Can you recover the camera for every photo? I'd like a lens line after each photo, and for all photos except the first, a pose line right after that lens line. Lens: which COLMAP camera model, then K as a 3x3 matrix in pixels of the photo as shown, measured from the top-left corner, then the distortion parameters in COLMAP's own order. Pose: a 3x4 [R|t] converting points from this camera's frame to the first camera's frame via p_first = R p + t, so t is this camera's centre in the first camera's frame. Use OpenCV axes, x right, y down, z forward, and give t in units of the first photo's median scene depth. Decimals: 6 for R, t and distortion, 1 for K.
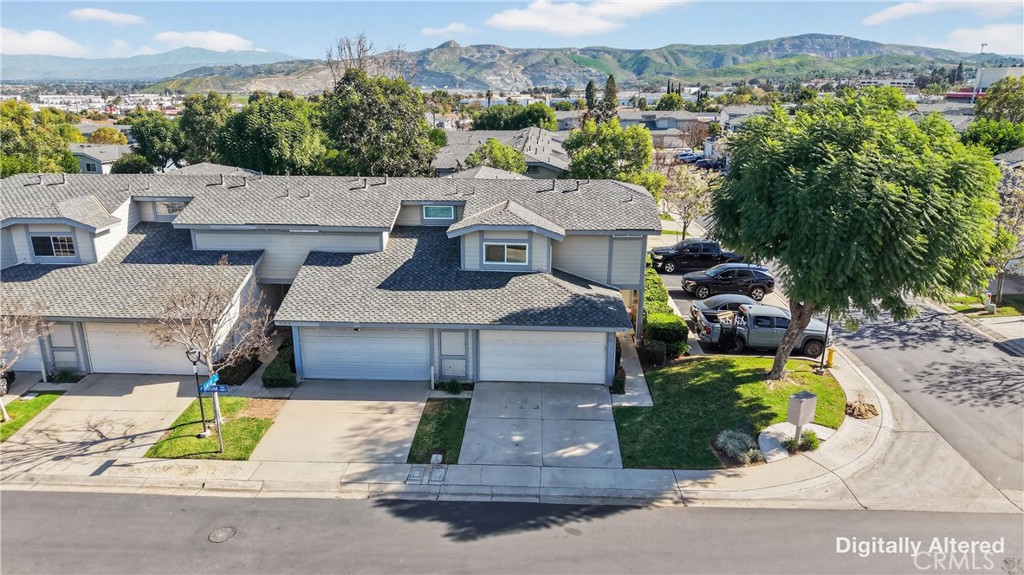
lens RADIAL K [[700.9, 0, 498.6], [0, 700.9, 280.6], [0, 0, 1]] dist [0.011064, -0.017199]
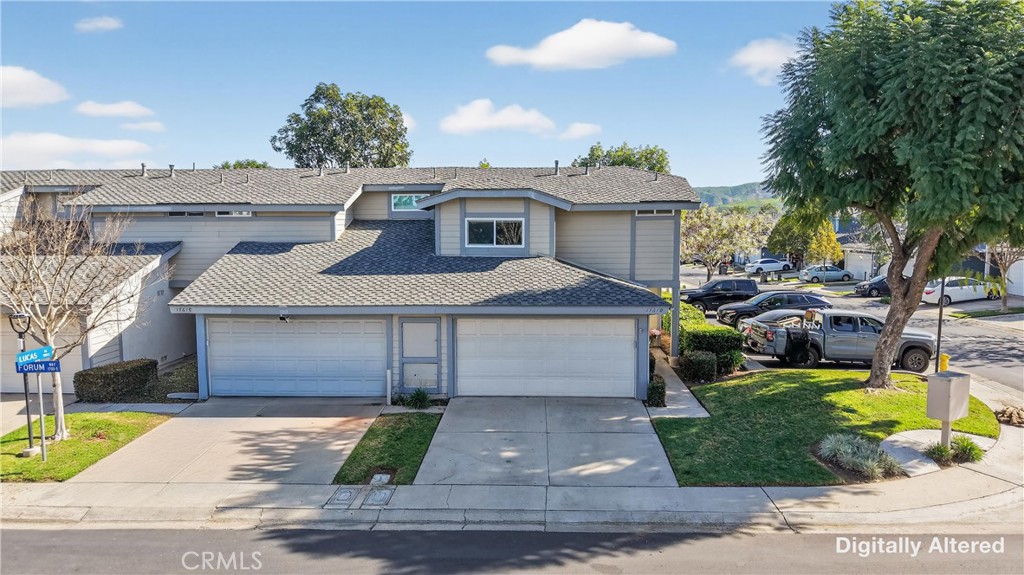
lens RADIAL K [[700.9, 0, 502.1], [0, 700.9, 281.1], [0, 0, 1]] dist [0.011064, -0.017199]
pose [[0.999987, -0.003681, 0.003552, 0.017341], [0.004294, 0.981379, -0.192032, 0.180818], [-0.002779, 0.192044, 0.981382, 0.312524]]
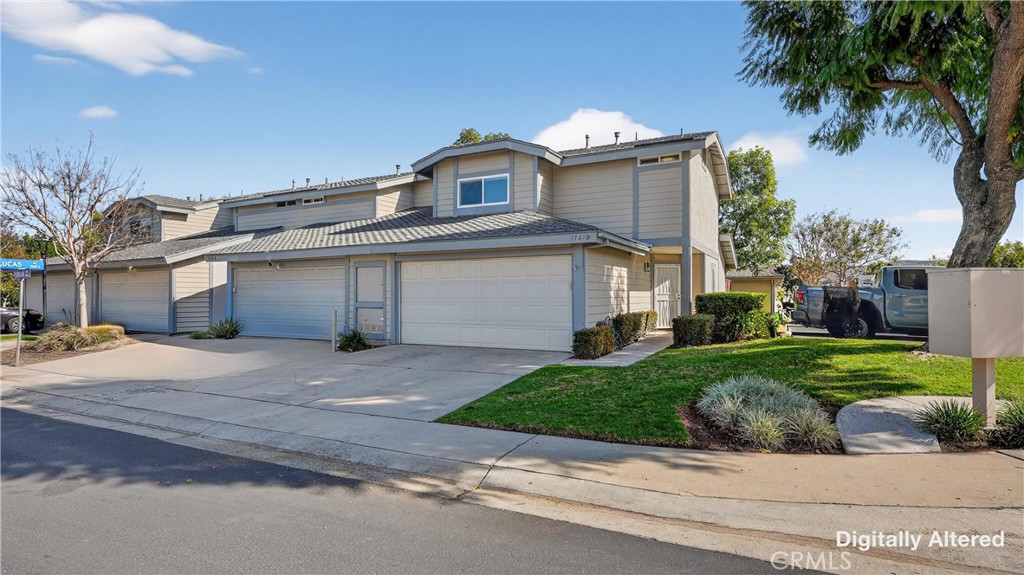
lens RADIAL K [[516.6, 0, 515.3], [0, 516.6, 287.7], [0, 0, 1]] dist [-0.006374, -0.000520]
pose [[0.916981, -0.005764, -0.398888, 0.299381], [-0.106677, 0.959940, -0.259104, 0.228771], [0.384402, 0.280146, 0.879632, 0.643645]]
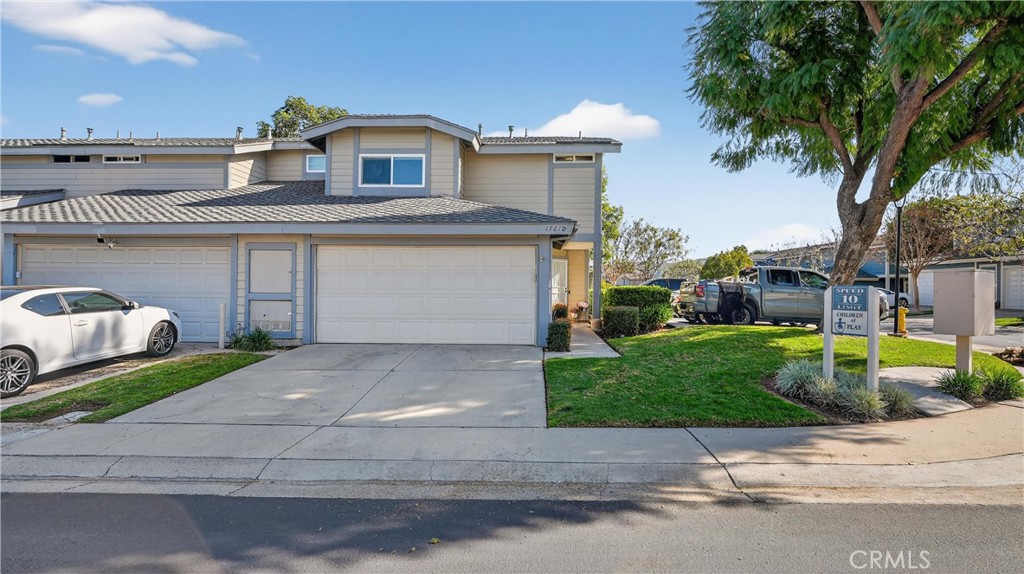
lens RADIAL K [[516.6, 0, 516.3], [0, 516.6, 286.1], [0, 0, 1]] dist [-0.006374, -0.000520]
pose [[0.999638, 0.010376, 0.024814, 0.135647], [-0.003196, 0.961878, -0.273460, 0.233179], [-0.026705, 0.273282, 0.961563, 0.635709]]
